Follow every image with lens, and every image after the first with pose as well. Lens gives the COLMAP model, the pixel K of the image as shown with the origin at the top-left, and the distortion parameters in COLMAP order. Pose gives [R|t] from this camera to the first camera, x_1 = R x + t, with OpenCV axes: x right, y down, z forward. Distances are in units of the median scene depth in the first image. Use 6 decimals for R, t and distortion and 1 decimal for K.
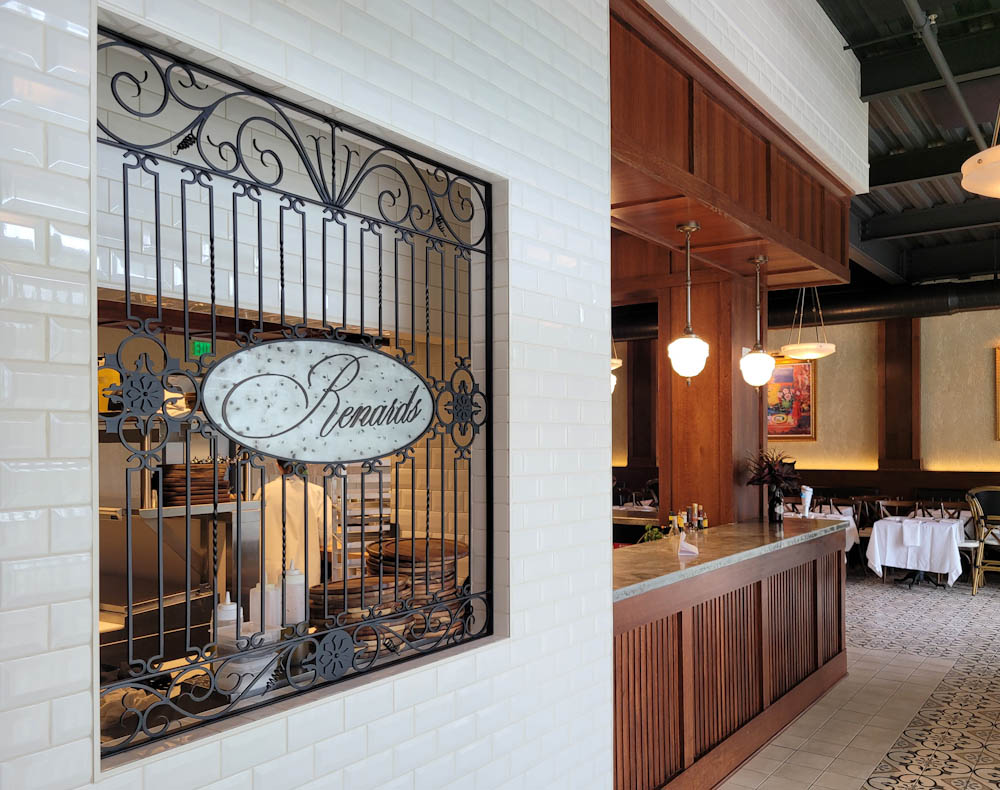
lens RADIAL K [[968.8, 0, 500.0], [0, 968.8, 395.0], [0, 0, 1]] dist [-0.033059, -0.006142]
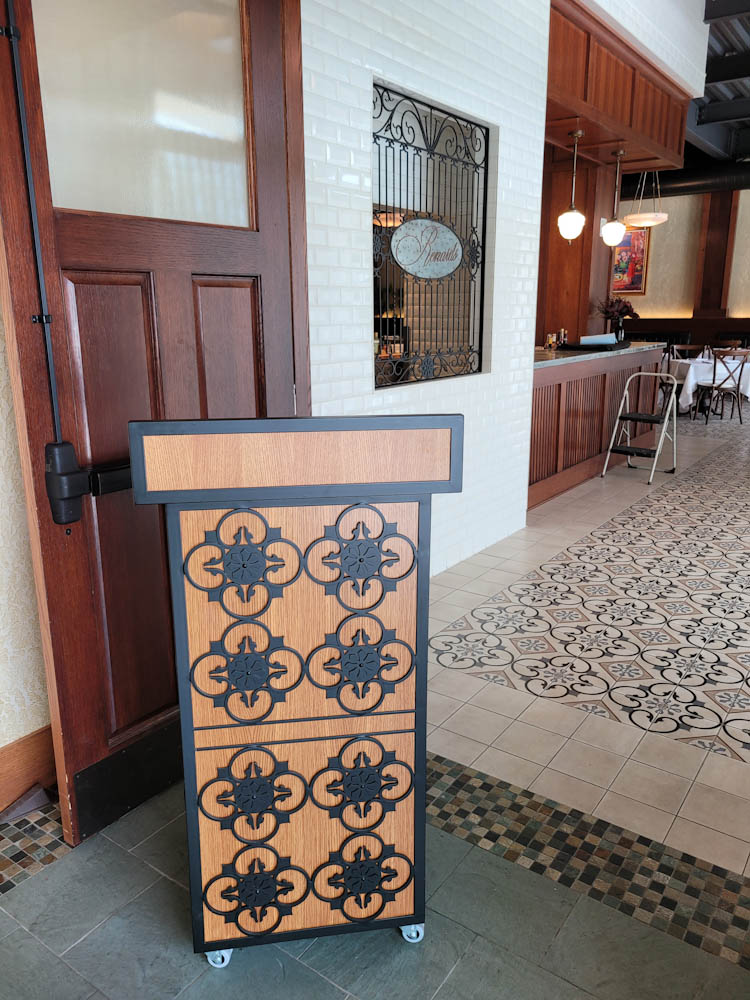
lens RADIAL K [[739.5, 0, 375.0], [0, 739.5, 500.0], [0, 0, 1]] dist [-0.026065, -0.002964]
pose [[0.999607, -0.007605, -0.026967, -0.124548], [0.015565, 0.951005, 0.308784, 0.014297], [0.023298, -0.309083, 0.950750, -0.361622]]
